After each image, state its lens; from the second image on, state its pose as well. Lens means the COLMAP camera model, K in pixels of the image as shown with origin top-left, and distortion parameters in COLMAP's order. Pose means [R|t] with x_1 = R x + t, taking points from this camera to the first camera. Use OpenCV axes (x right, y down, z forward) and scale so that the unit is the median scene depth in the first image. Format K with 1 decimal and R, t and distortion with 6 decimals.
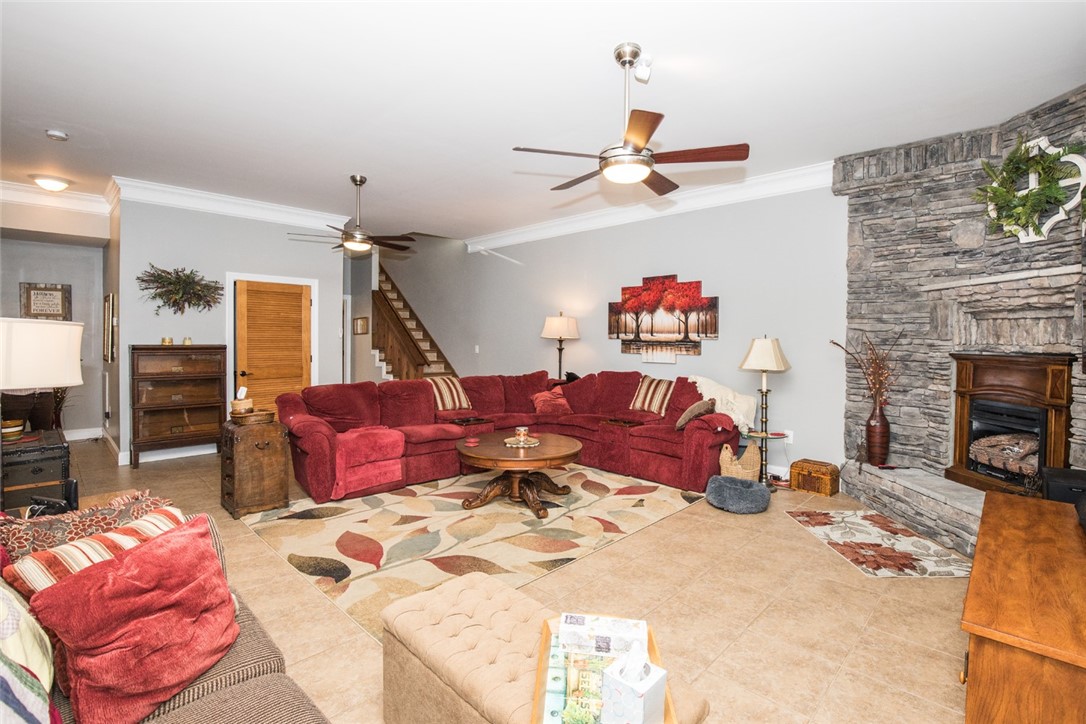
lens RADIAL K [[507.8, 0, 572.2], [0, 507.8, 339.7], [0, 0, 1]] dist [-0.026873, 0.000002]
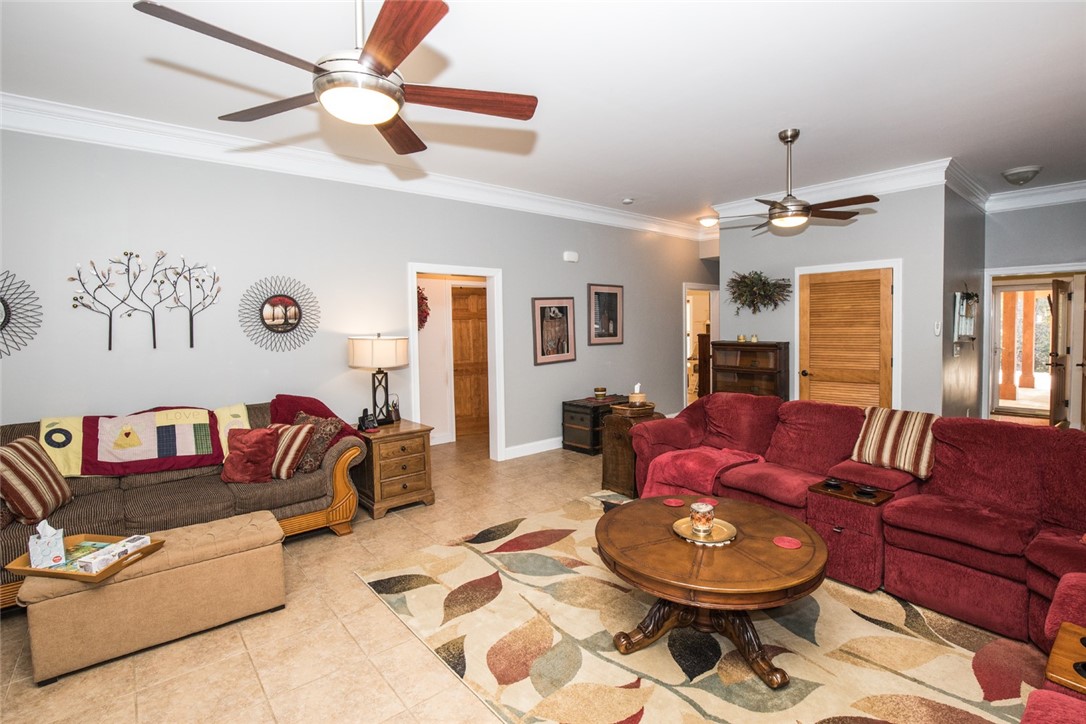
lens RADIAL K [[507.8, 0, 546.9], [0, 507.8, 354.7], [0, 0, 1]] dist [-0.026873, 0.000002]
pose [[-0.139844, 0.058985, -0.988415, 0.496351], [0.017812, 0.998212, 0.057050, -0.042273], [0.990013, -0.009627, -0.140644, 0.914812]]
